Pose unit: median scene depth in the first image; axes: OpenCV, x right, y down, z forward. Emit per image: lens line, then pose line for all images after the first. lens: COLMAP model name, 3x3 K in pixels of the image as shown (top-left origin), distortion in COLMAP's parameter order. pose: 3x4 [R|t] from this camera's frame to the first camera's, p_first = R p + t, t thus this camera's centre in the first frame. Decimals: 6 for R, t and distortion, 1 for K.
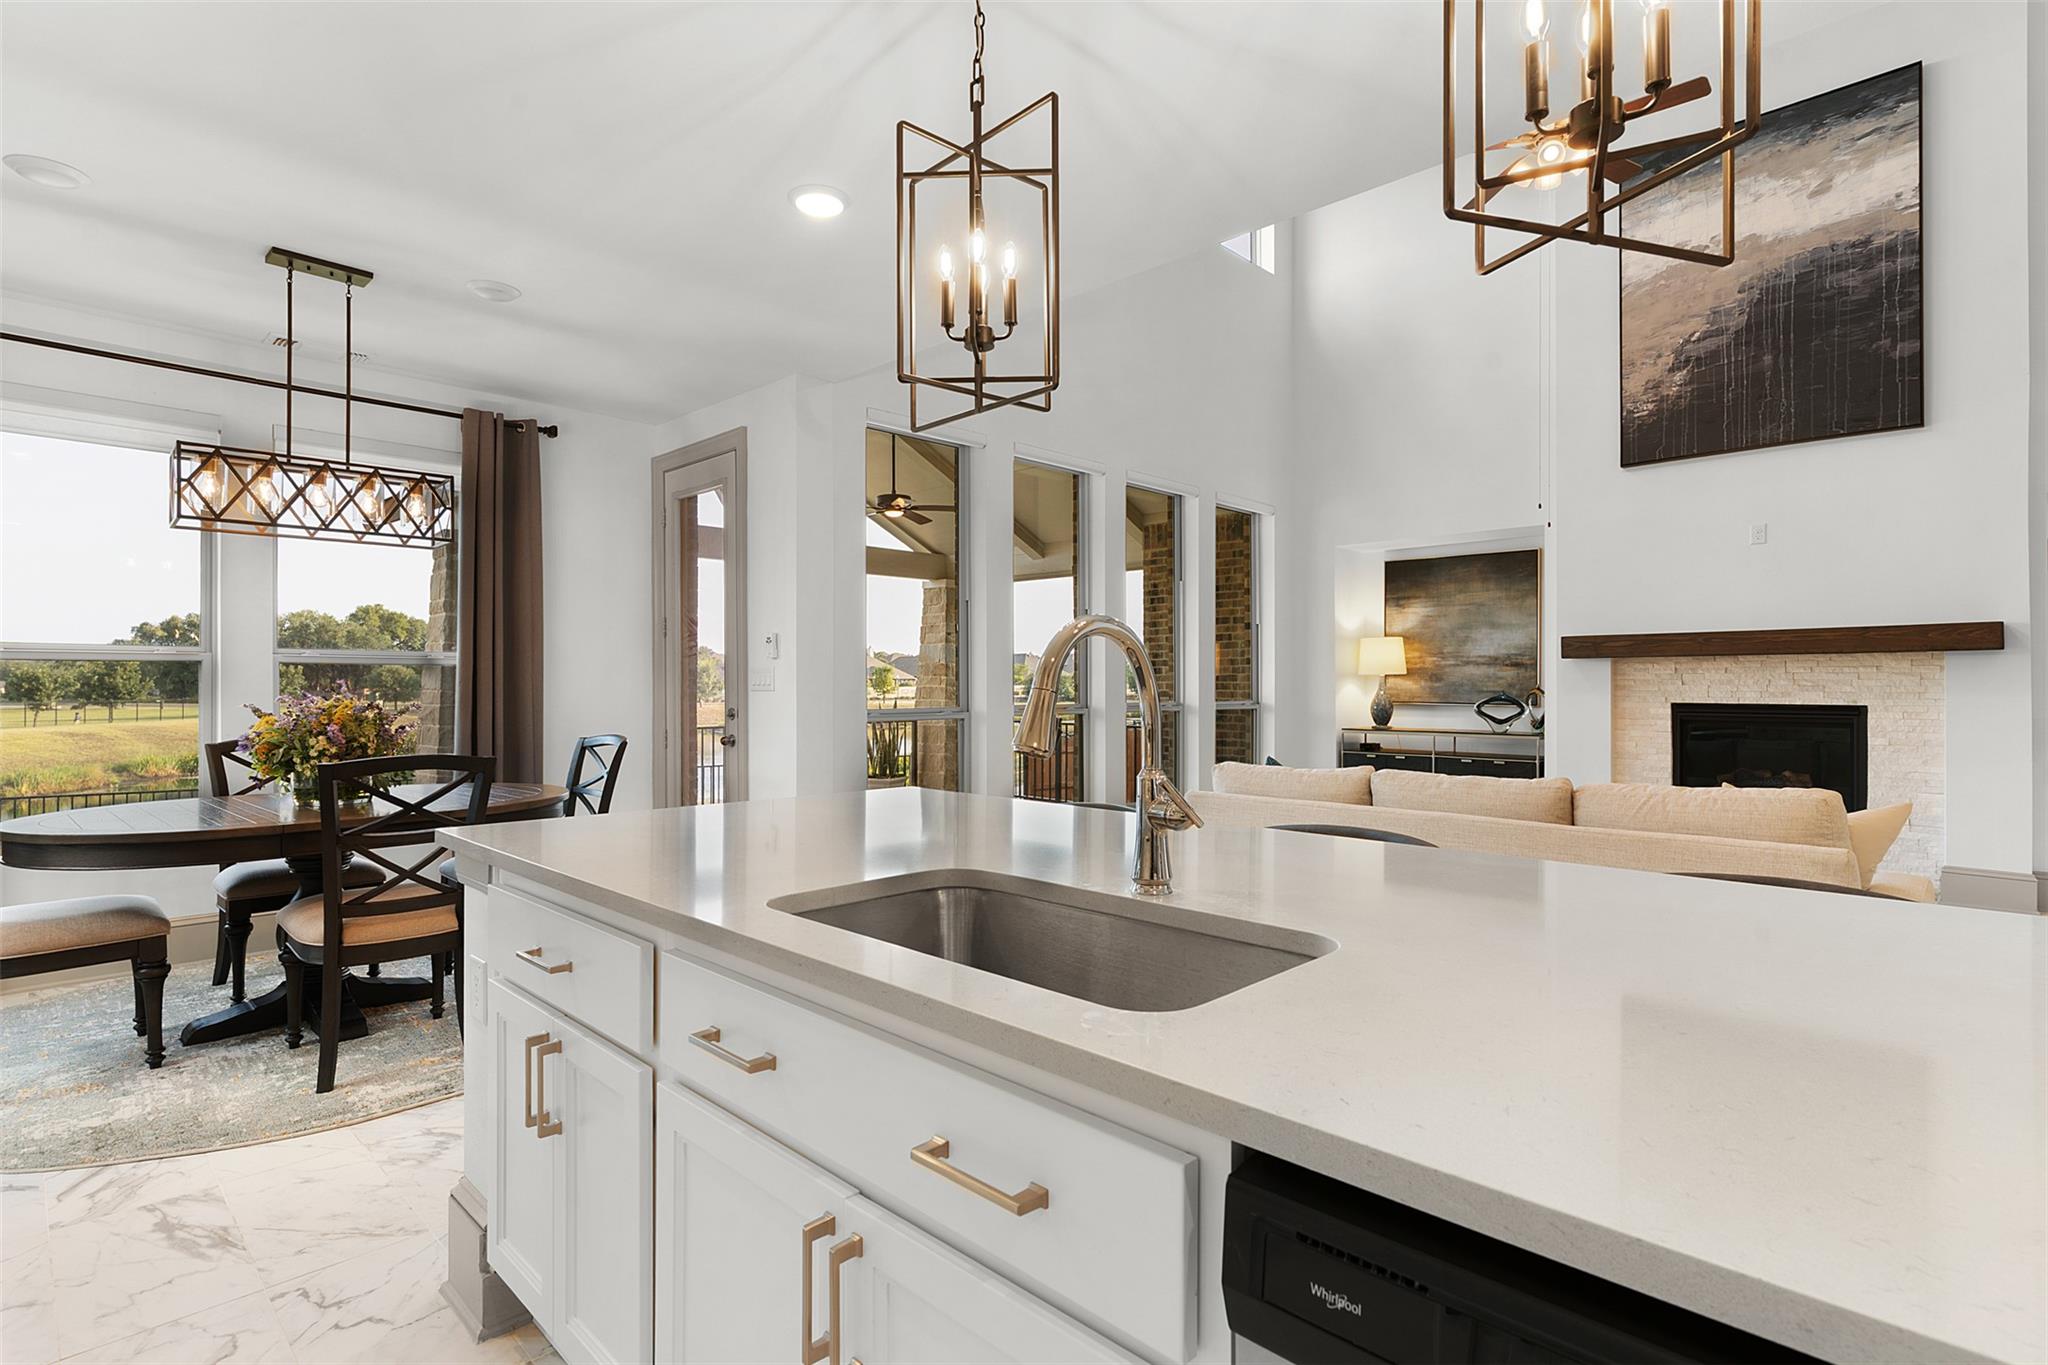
lens RADIAL K [[994.6, 0, 1007.9], [0, 994.6, 679.7], [0, 0, 1]] dist [0.002405, -0.000042]
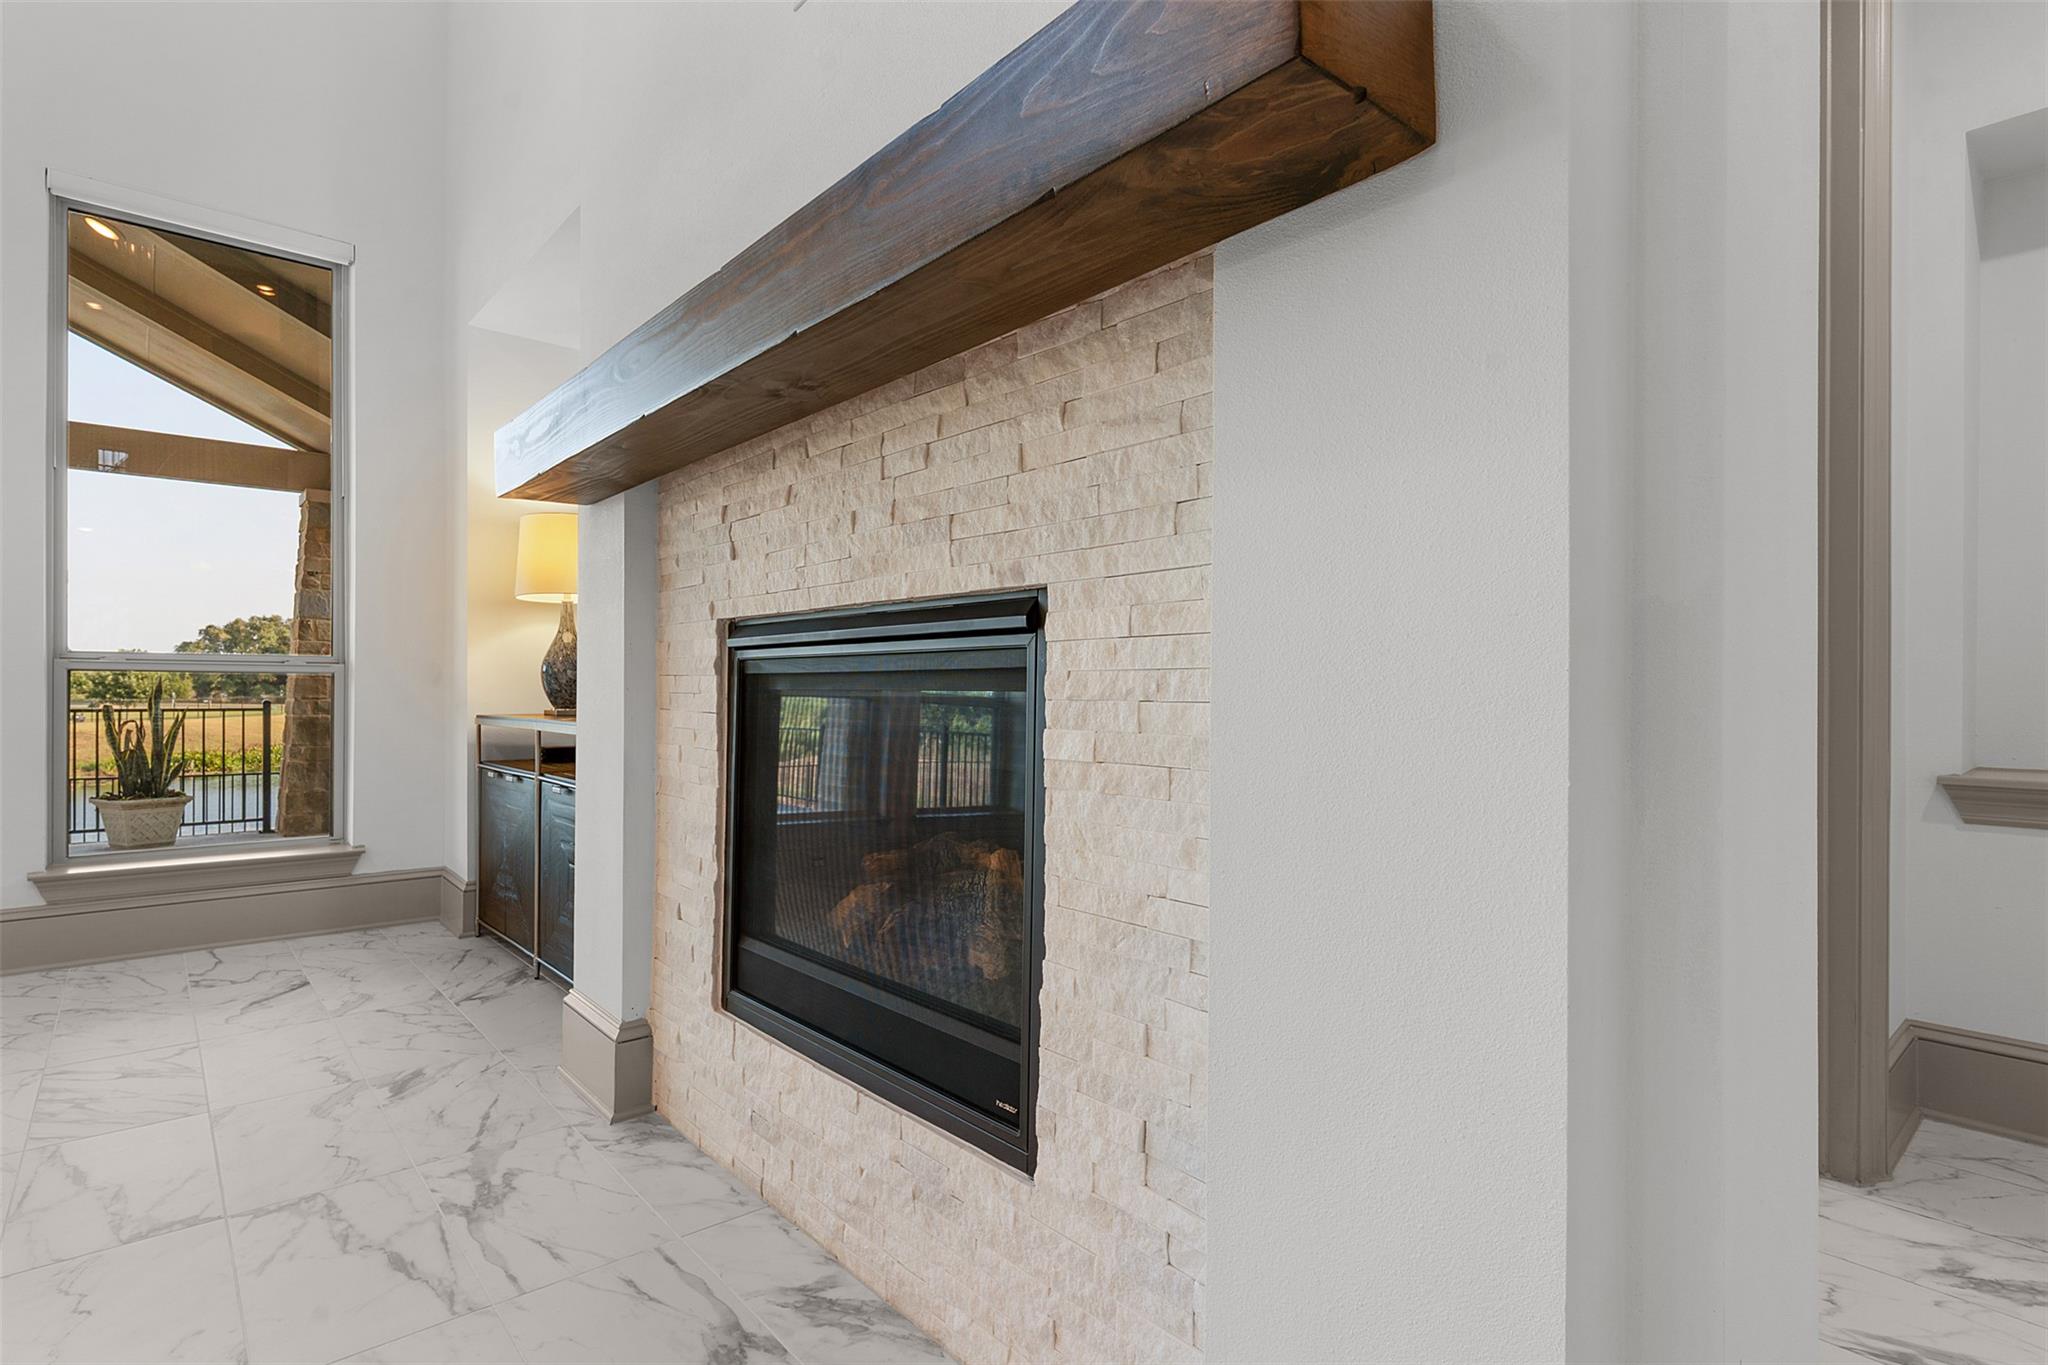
lens RADIAL K [[994.6, 0, 1024.2], [0, 994.6, 689.0], [0, 0, 1]] dist [0.002405, -0.000042]
pose [[0.997887, 0.002033, -0.064949, 0.866036], [-0.001731, 0.999987, 0.004711, 0.048064], [0.064958, -0.004589, 0.997877, 0.770398]]
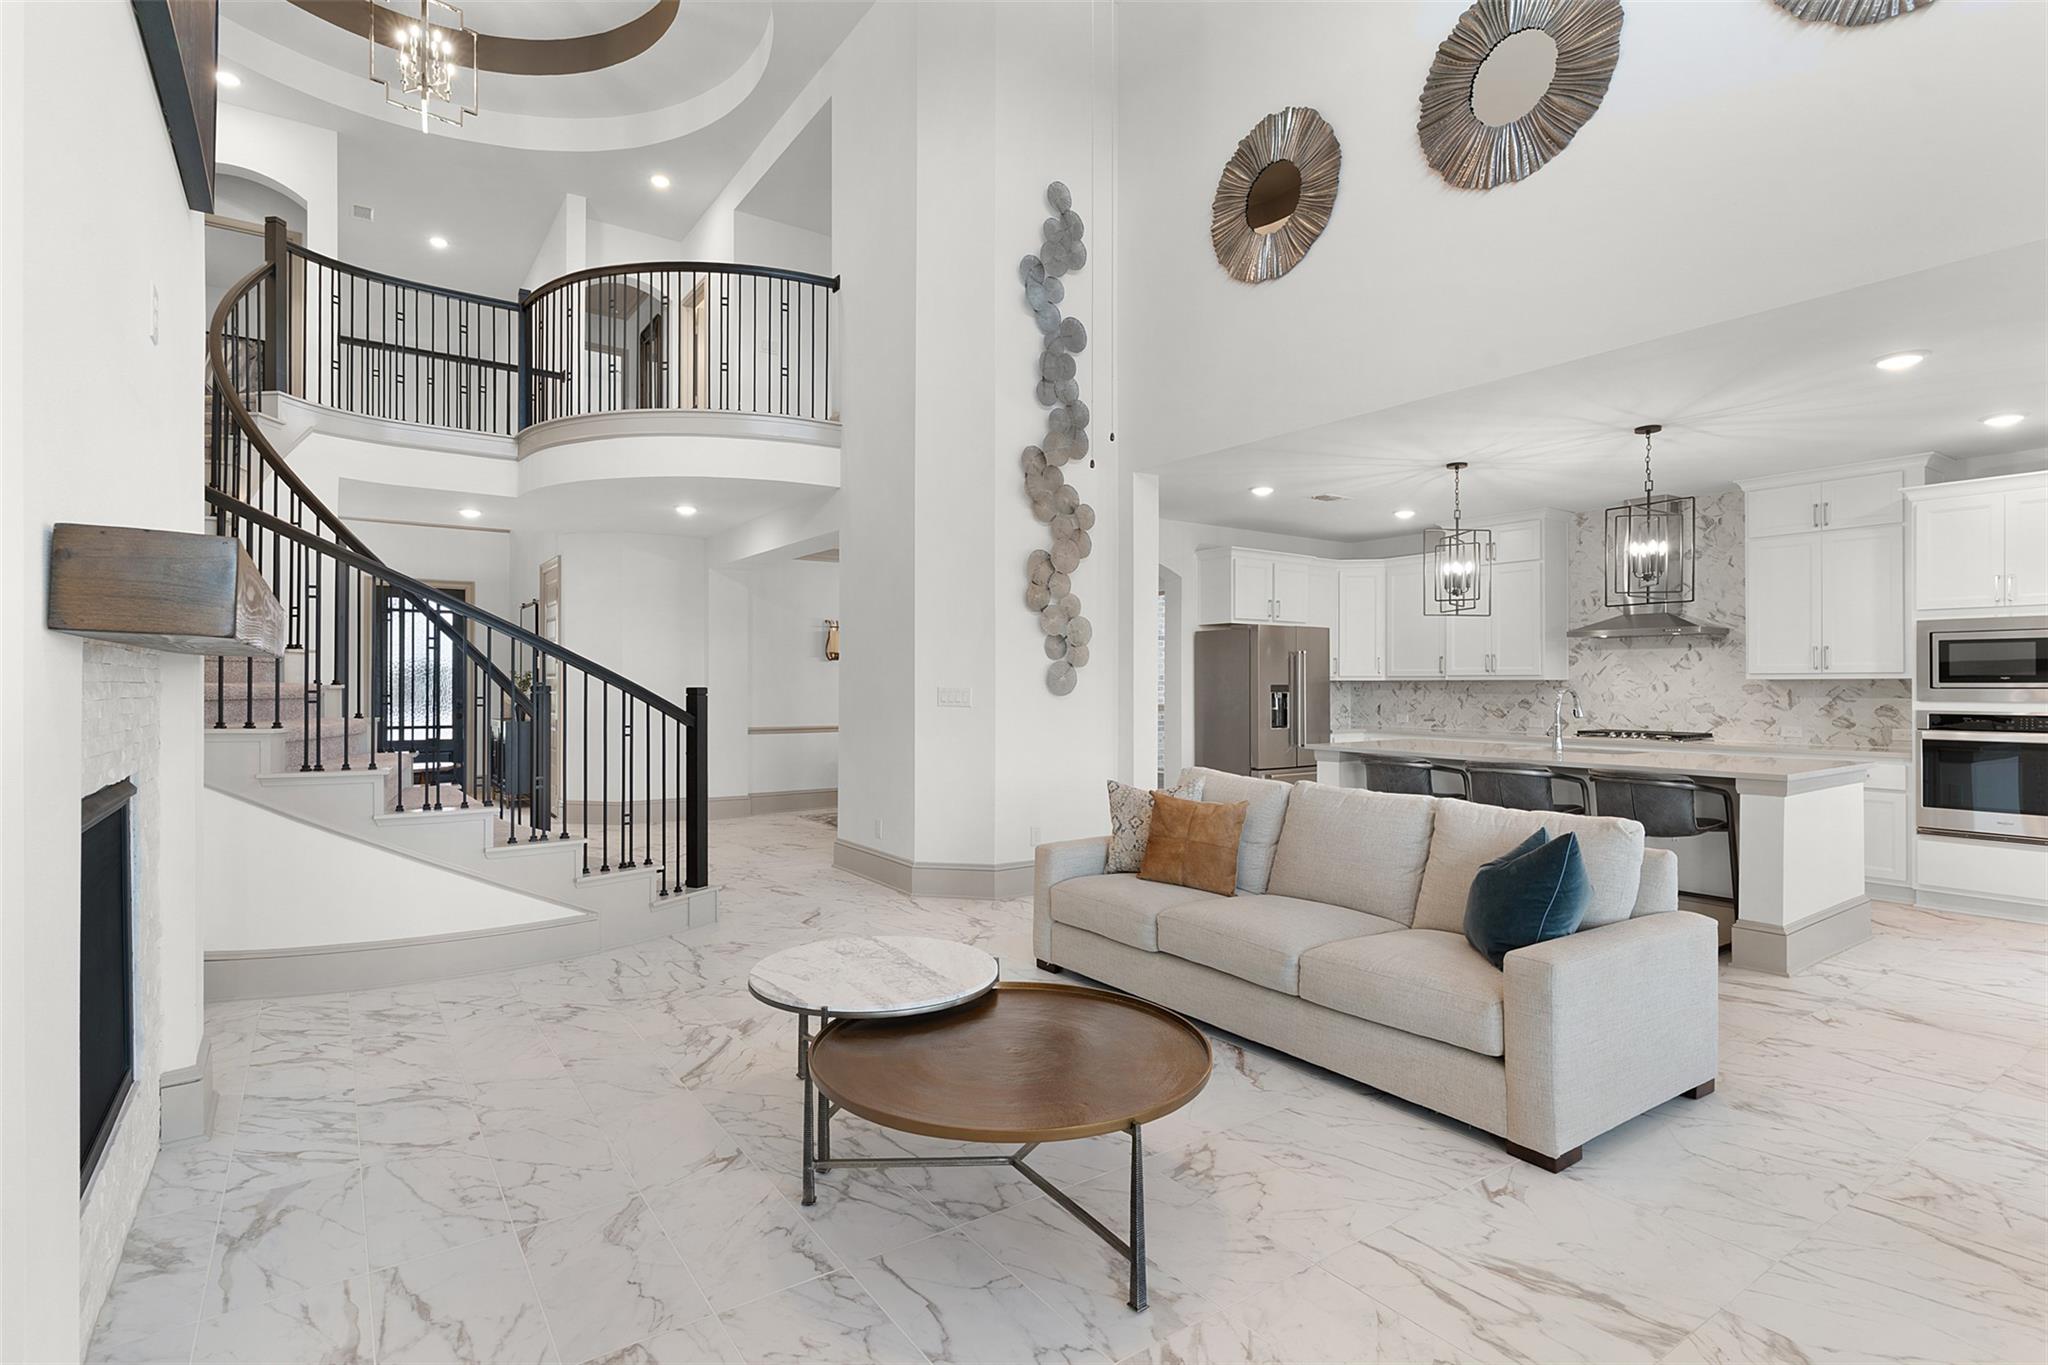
lens RADIAL K [[994.6, 0, 1015.7], [0, 994.6, 678.1], [0, 0, 1]] dist [0.002405, -0.000042]
pose [[-0.983317, -0.001702, 0.181890, 0.397540], [-0.003495, 0.999948, -0.009539, -0.012421], [-0.181865, -0.010015, -0.983273, 1.354478]]
